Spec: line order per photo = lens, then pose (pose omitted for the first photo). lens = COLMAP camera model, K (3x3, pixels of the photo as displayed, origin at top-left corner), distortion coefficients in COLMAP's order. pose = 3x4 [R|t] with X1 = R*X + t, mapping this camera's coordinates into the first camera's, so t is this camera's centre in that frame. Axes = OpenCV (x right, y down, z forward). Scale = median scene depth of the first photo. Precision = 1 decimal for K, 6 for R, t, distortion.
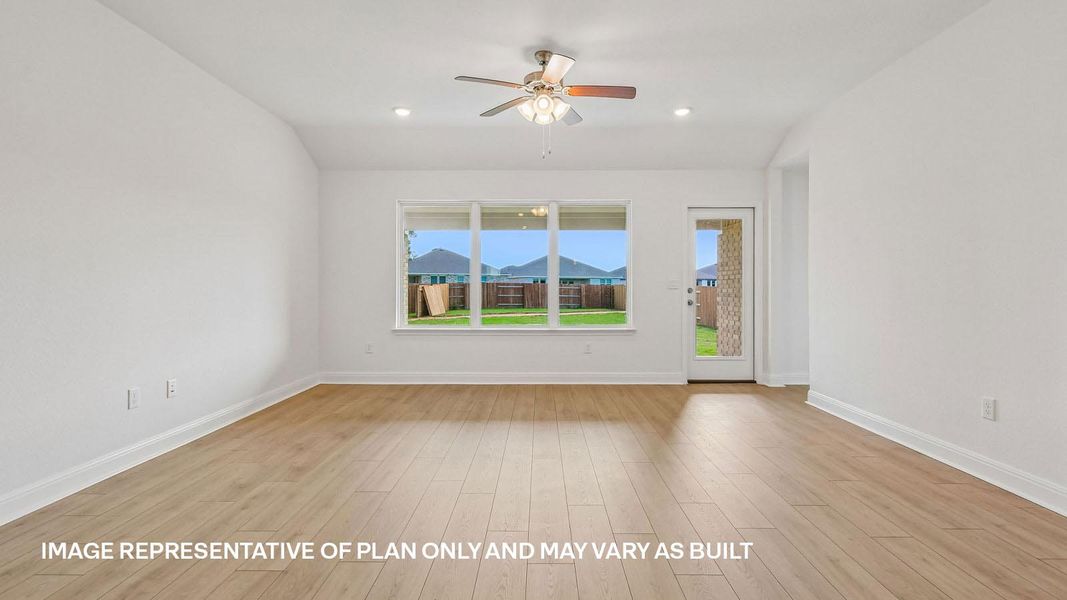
lens RADIAL K [[483.4, 0, 535.0], [0, 483.4, 285.3], [0, 0, 1]] dist [-0.000931, -0.000364]
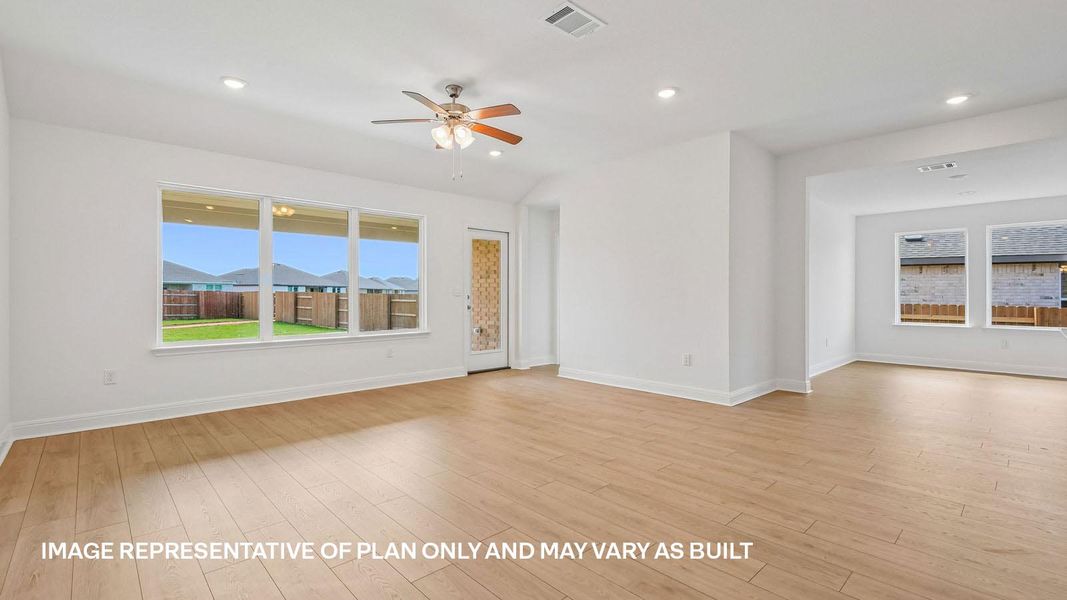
lens RADIAL K [[472.1, 0, 532.5], [0, 472.1, 292.9], [0, 0, 1]] dist [0.000641, 0.000000]
pose [[0.723901, 0.002328, 0.689900, -0.368363], [-0.003192, 0.999995, -0.000025, -0.000319], [-0.689897, -0.002183, 0.723904, 0.045048]]
